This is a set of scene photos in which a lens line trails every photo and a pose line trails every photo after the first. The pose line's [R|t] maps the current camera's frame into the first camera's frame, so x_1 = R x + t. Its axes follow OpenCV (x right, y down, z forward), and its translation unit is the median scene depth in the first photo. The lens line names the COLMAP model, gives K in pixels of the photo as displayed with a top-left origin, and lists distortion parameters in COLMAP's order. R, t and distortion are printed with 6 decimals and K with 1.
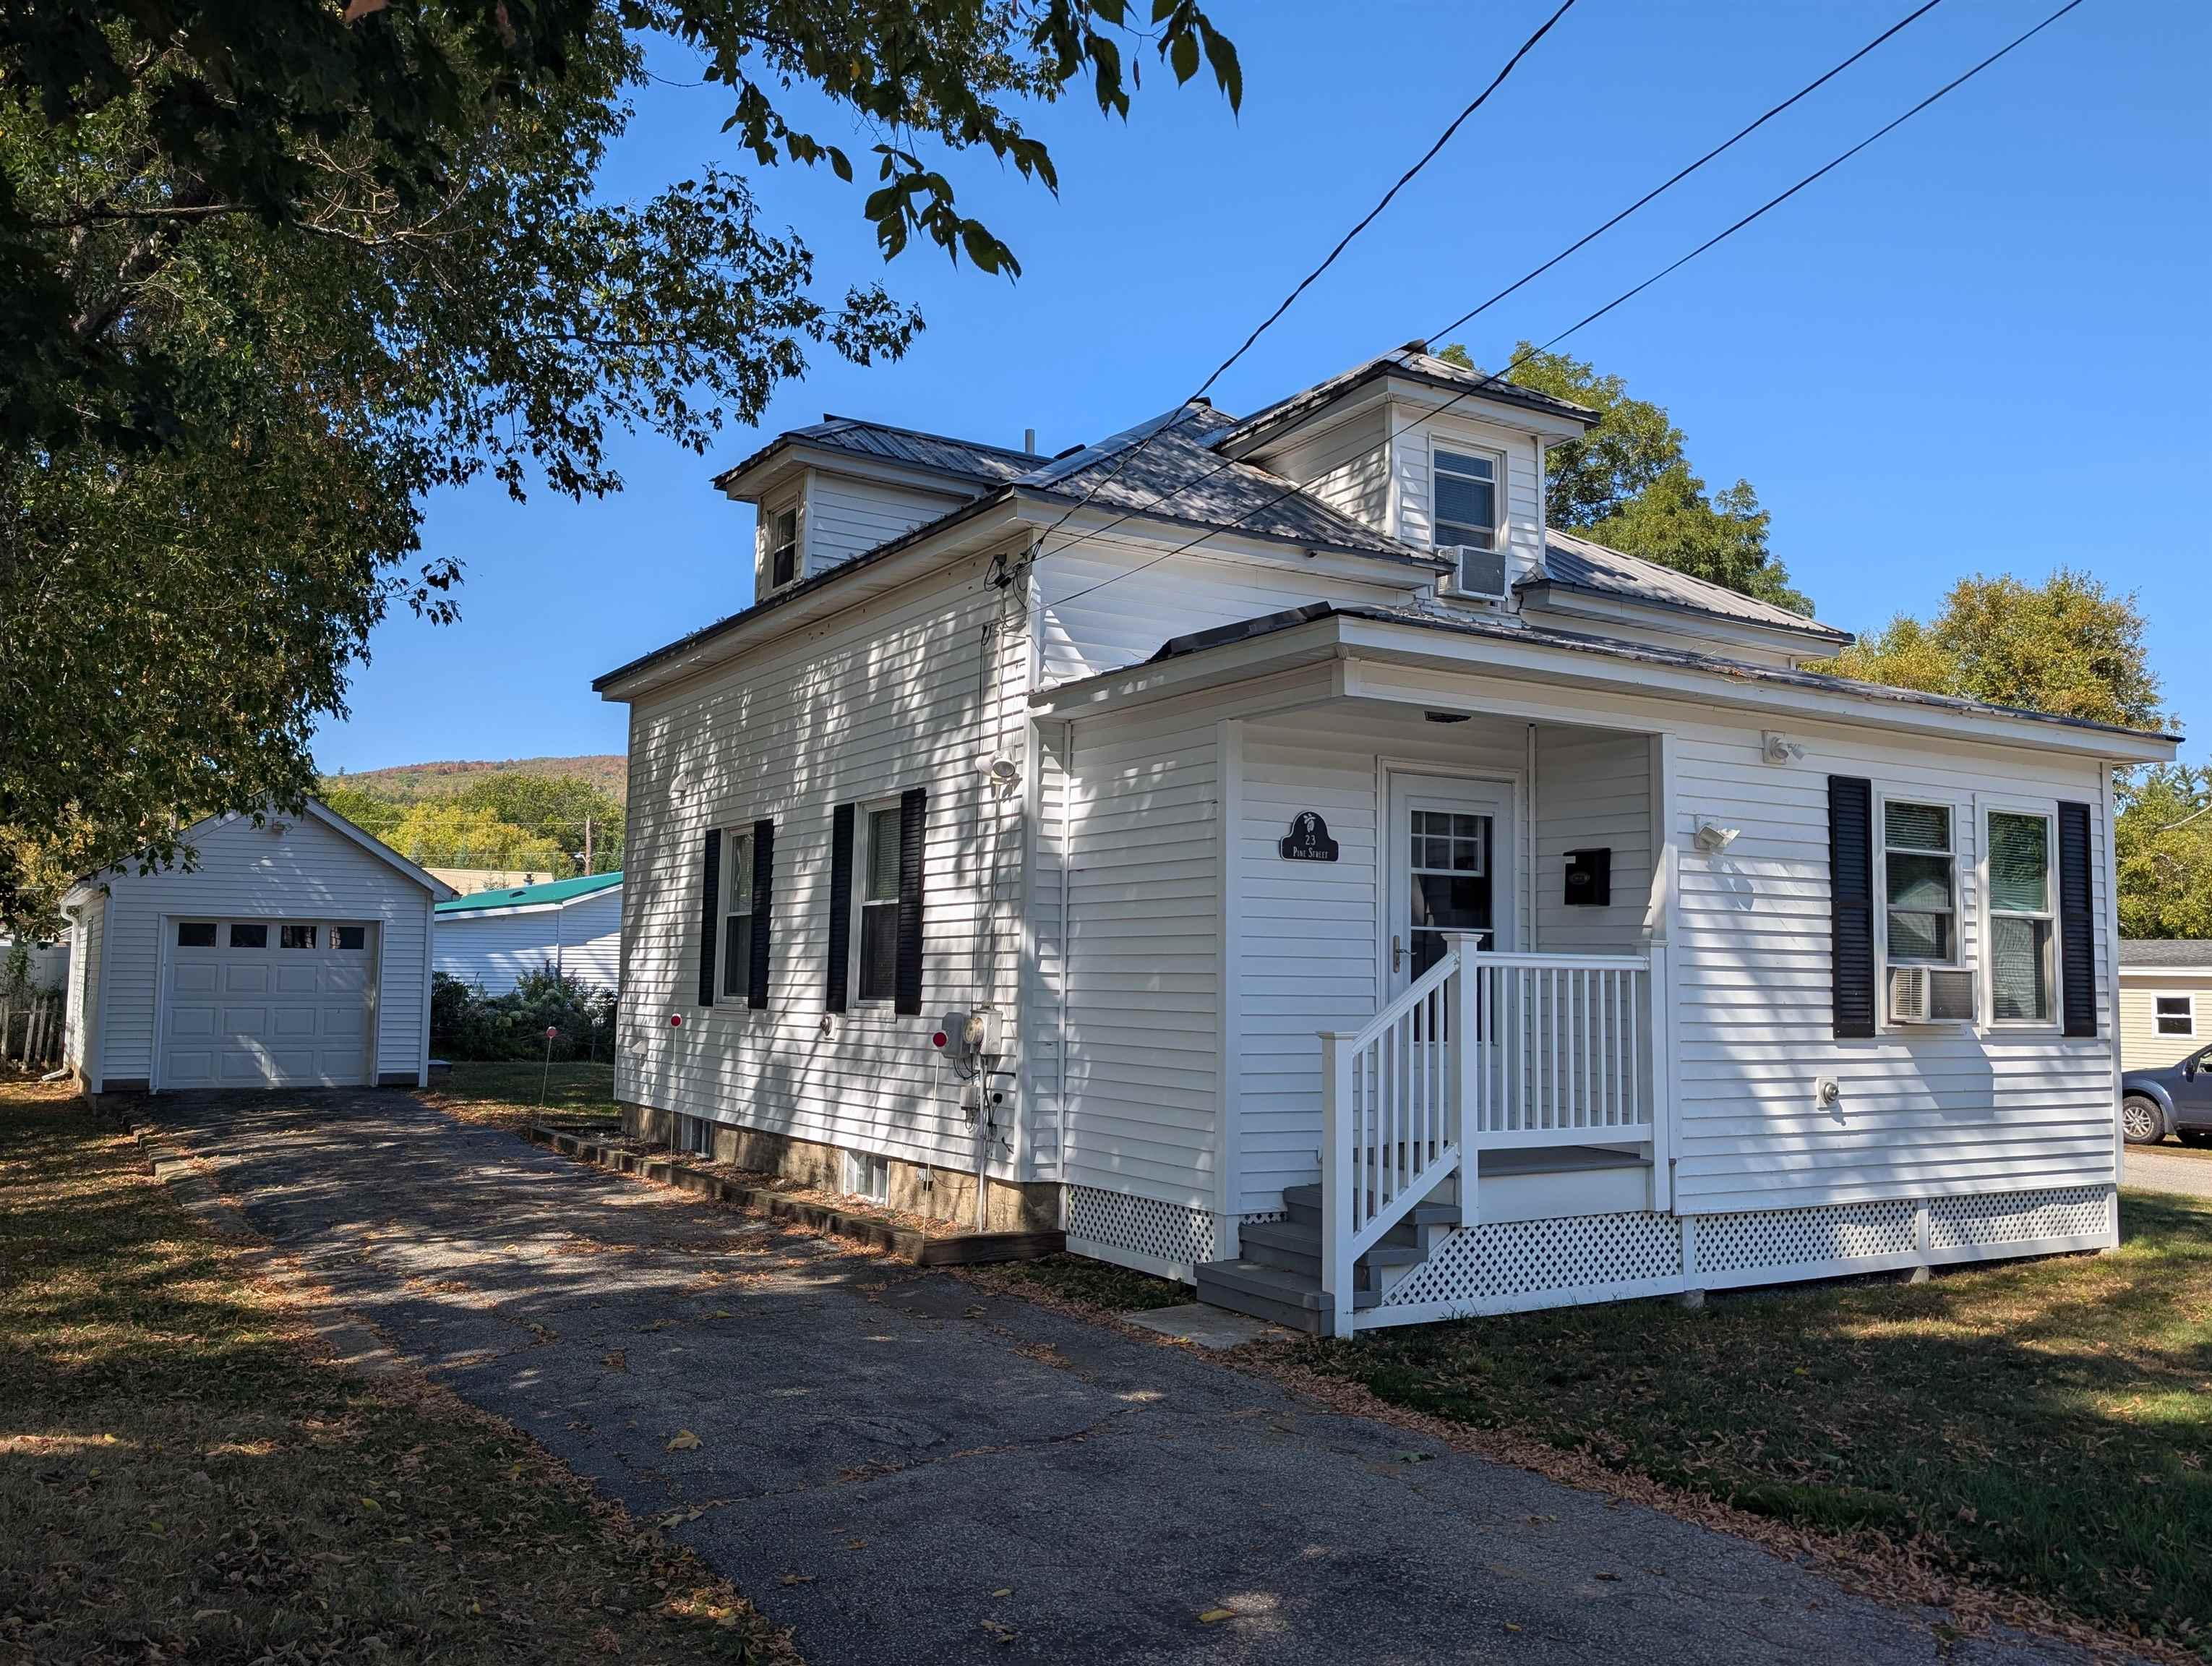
lens RADIAL K [[1773.9, 0, 1088.1], [0, 1773.9, 837.0], [0, 0, 1]] dist [0.004215, -0.004060]
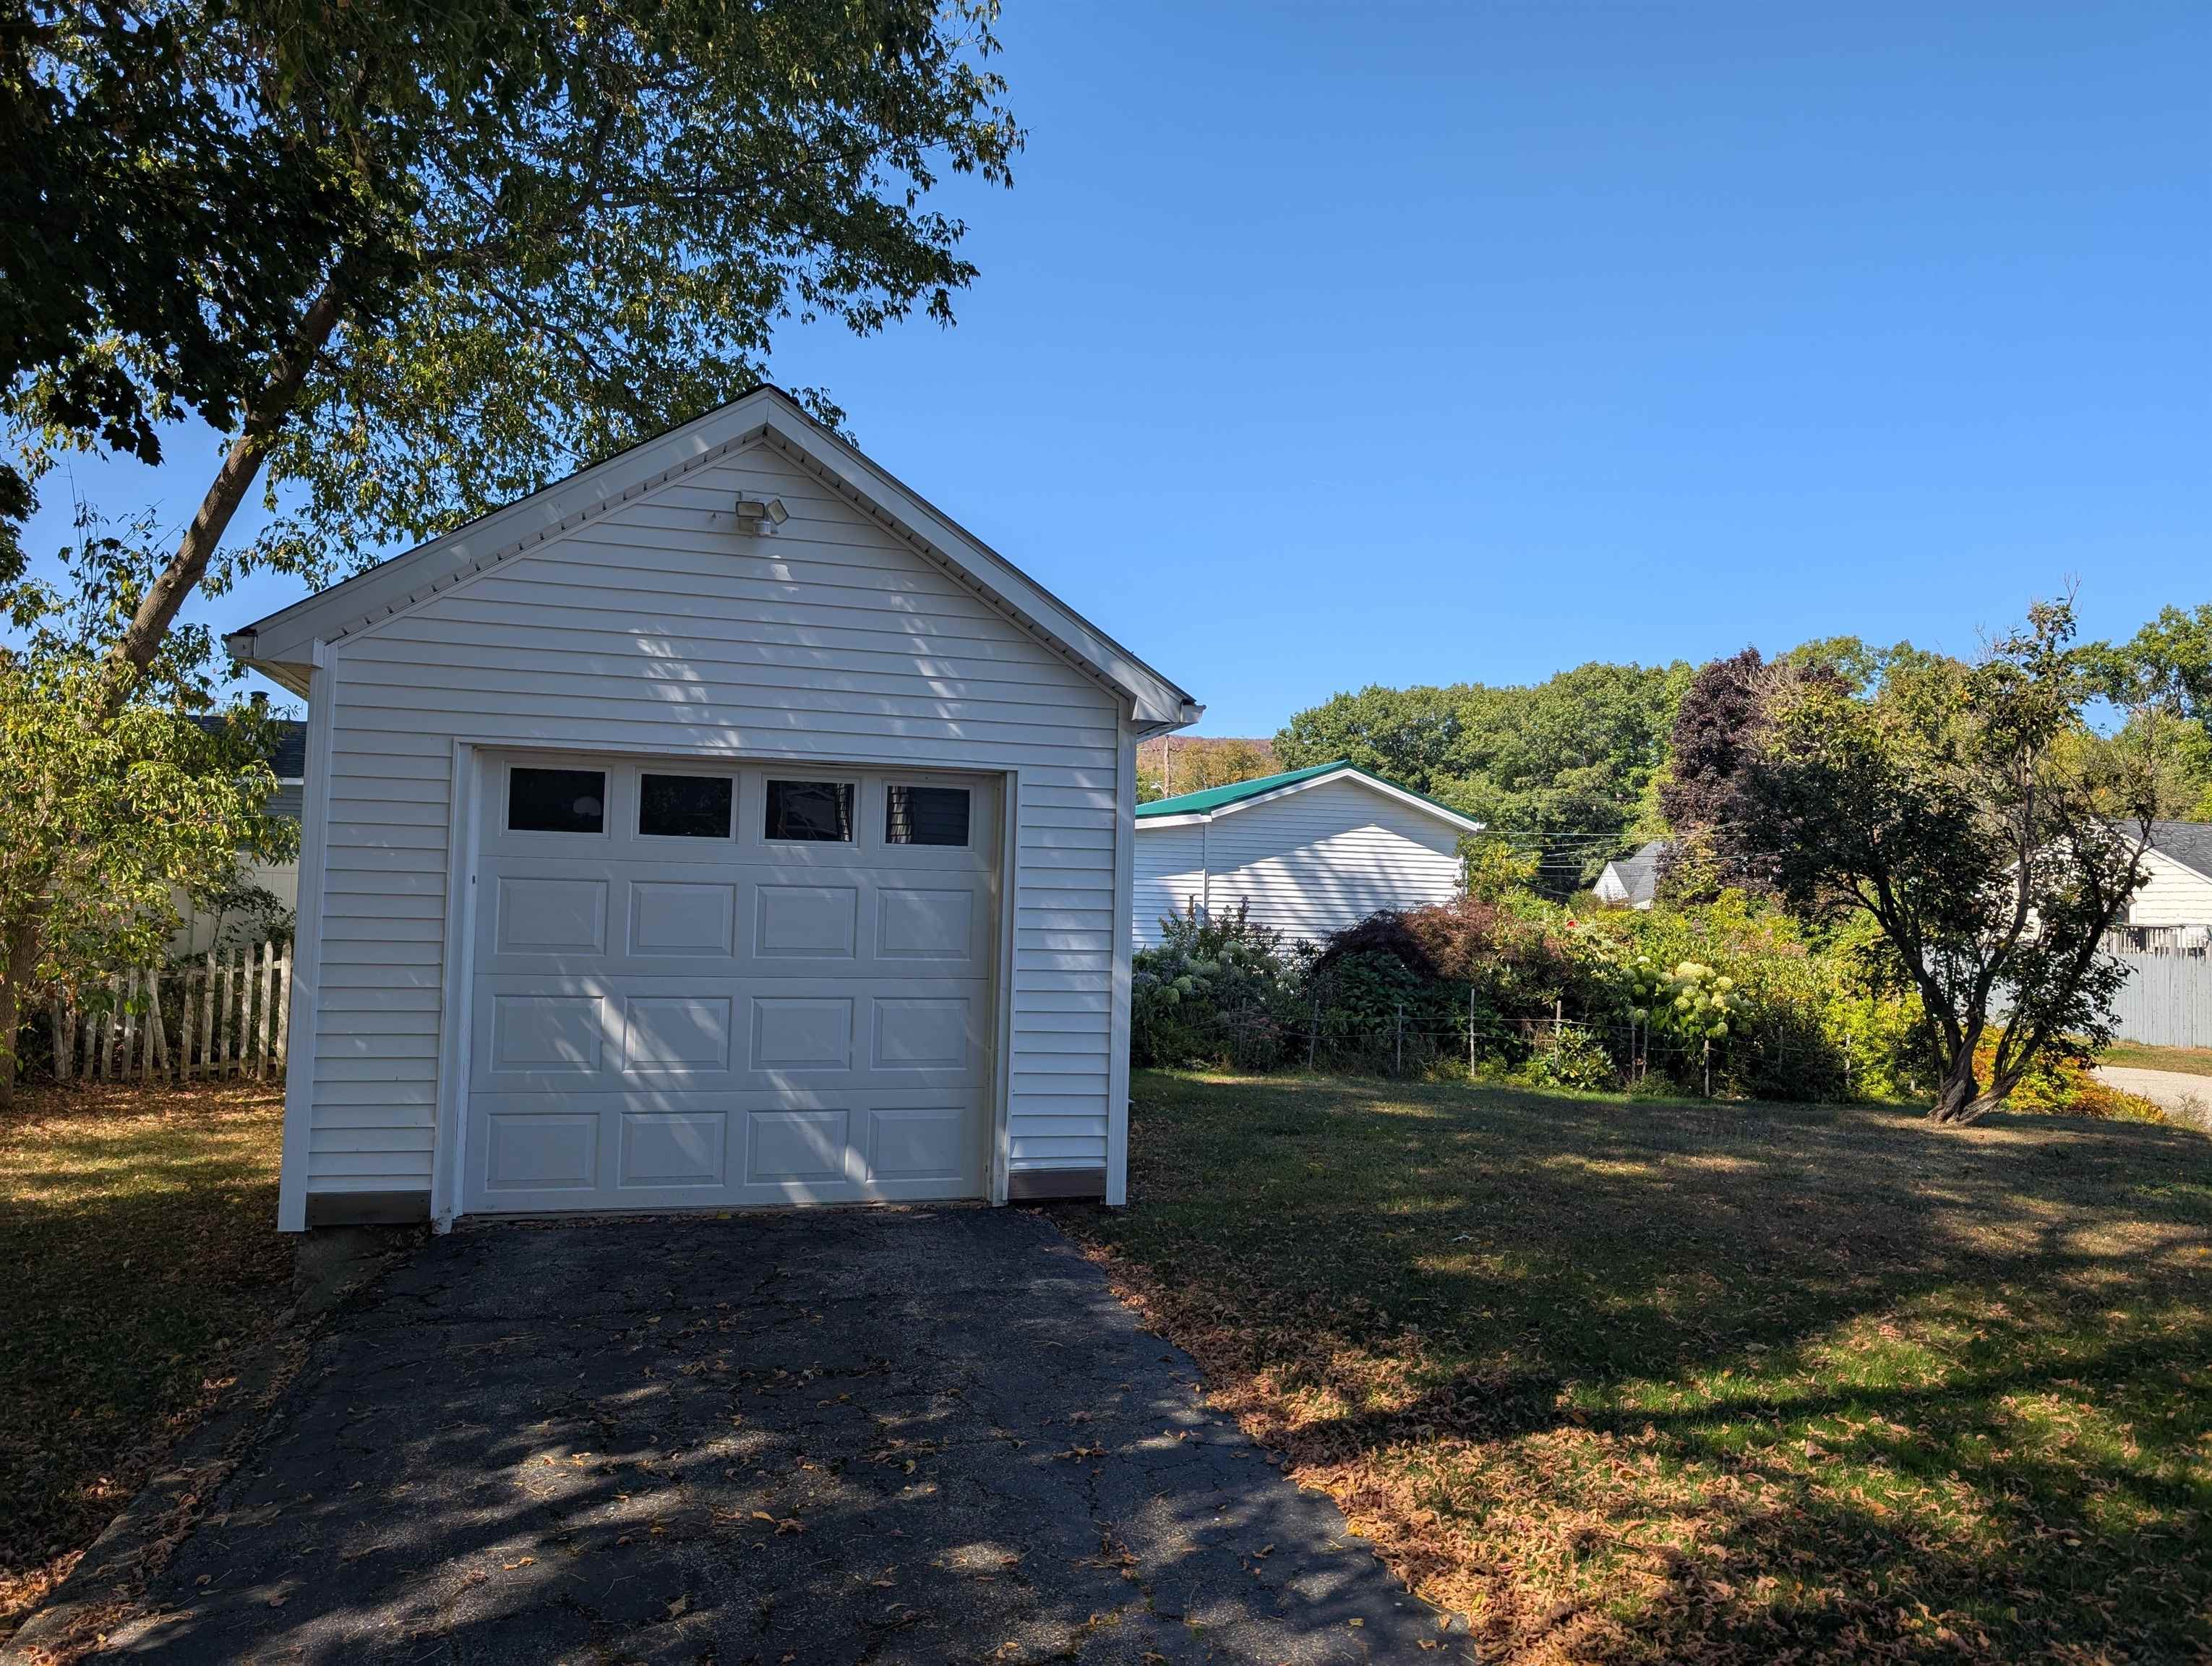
lens RADIAL K [[1612.0, 0, 1104.8], [0, 1612.0, 833.4], [0, 0, 1]] dist [0.020632, -0.011449]
pose [[0.961430, -0.003228, -0.275029, -0.285244], [0.009664, 0.999710, 0.022049, 0.053375], [0.274878, -0.023857, 0.961183, 0.676259]]
